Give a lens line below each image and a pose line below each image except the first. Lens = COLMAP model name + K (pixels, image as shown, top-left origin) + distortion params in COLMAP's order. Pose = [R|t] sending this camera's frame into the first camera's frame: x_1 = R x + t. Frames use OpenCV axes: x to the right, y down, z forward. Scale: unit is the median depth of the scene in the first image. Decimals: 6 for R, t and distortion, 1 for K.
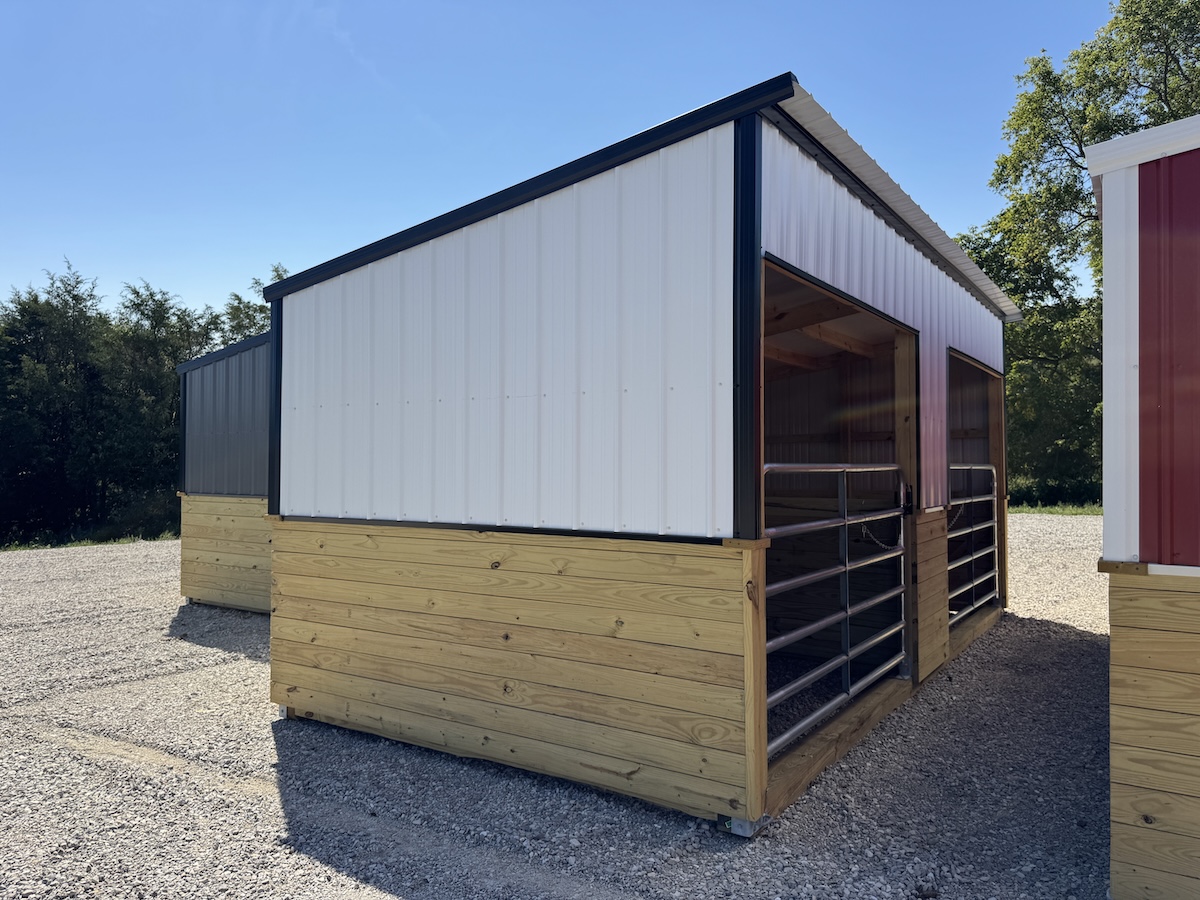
lens RADIAL K [[853.8, 0, 604.4], [0, 853.8, 449.3], [0, 0, 1]] dist [-0.011993, 0.003243]
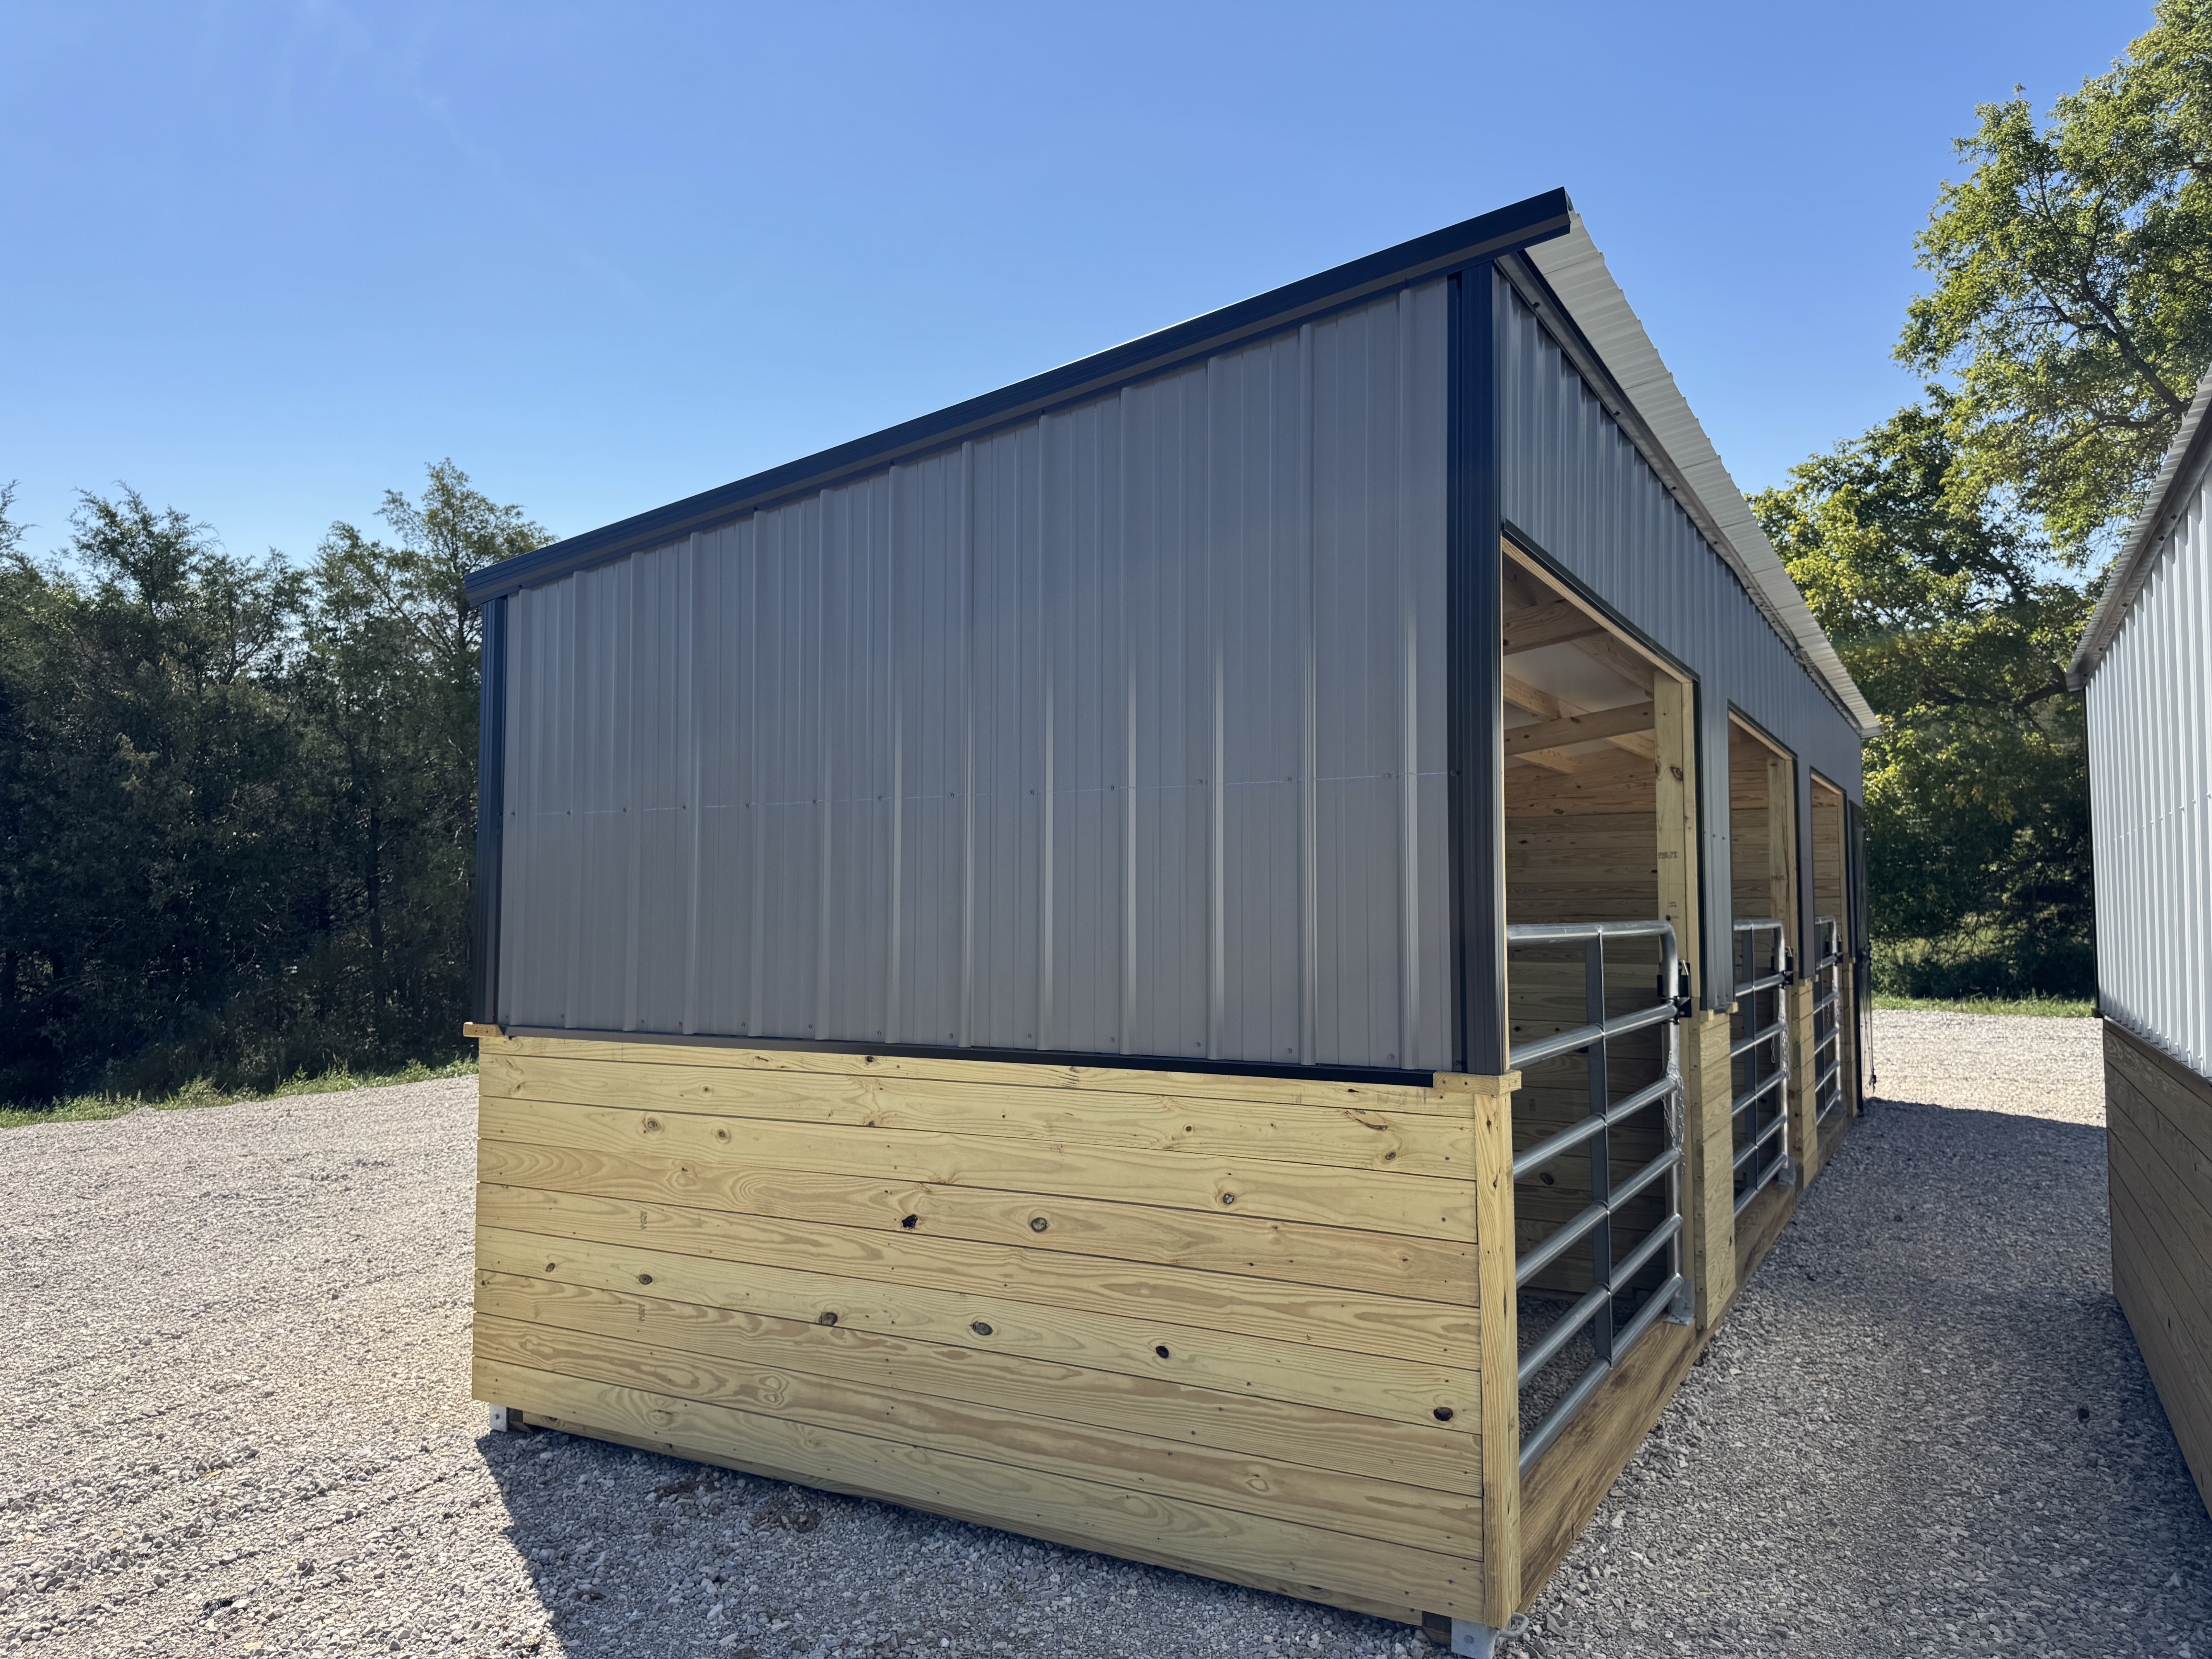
lens RADIAL K [[1573.9, 0, 1107.7], [0, 1573.9, 826.1], [0, 0, 1]] dist [-0.011993, 0.003243]
pose [[0.995414, 0.005893, 0.095476, -0.115914], [-0.002511, 0.999366, -0.035504, 0.001414], [-0.095625, 0.035101, 0.994798, 0.158475]]
